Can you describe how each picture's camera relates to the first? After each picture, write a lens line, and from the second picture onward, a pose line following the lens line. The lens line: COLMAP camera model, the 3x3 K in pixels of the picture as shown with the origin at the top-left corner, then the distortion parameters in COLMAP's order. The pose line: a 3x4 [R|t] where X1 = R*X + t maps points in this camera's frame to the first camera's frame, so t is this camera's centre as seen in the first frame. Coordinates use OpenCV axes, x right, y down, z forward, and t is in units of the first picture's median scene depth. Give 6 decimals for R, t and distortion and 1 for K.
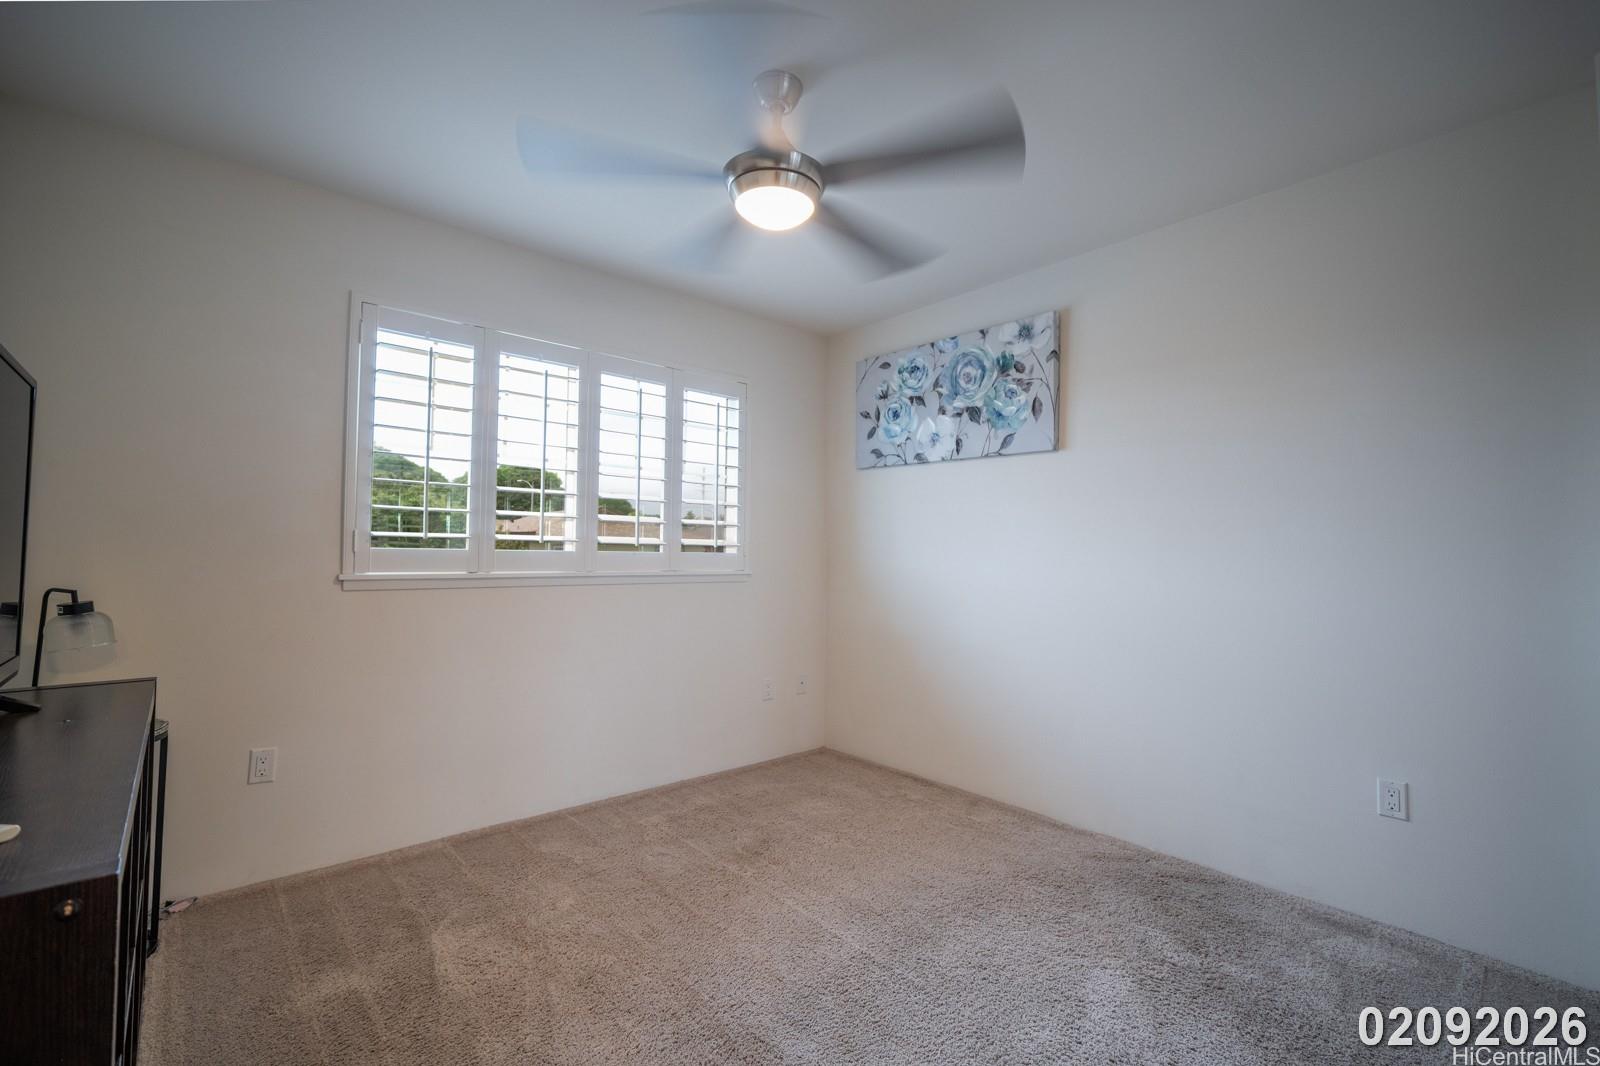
lens RADIAL K [[701.9, 0, 800.0], [0, 701.9, 533.0], [0, 0, 1]] dist [0.001033, 0.000084]
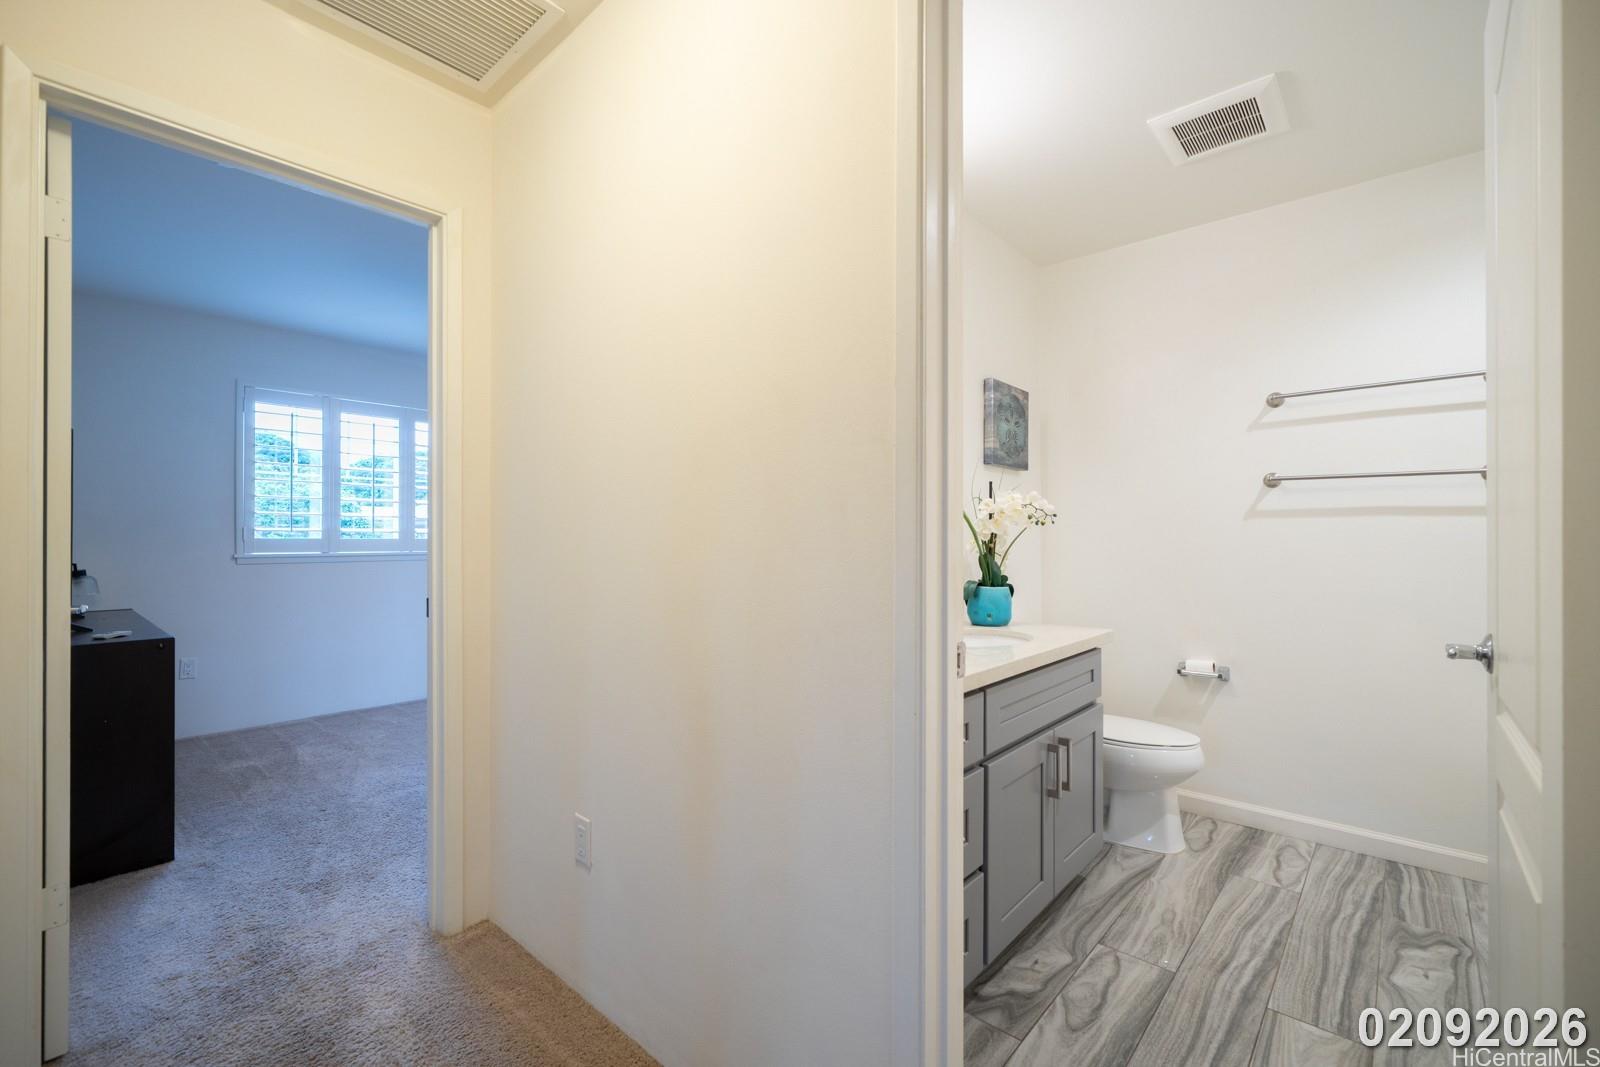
lens RADIAL K [[689.8, 0, 800.0], [0, 689.8, 533.5], [0, 0, 1]] dist [0.003110, 0.000389]
pose [[0.992789, -0.010100, 0.119447, 0.460369], [0.007092, 0.999648, 0.025575, -0.021189], [-0.119663, -0.024544, 0.992511, -0.754312]]
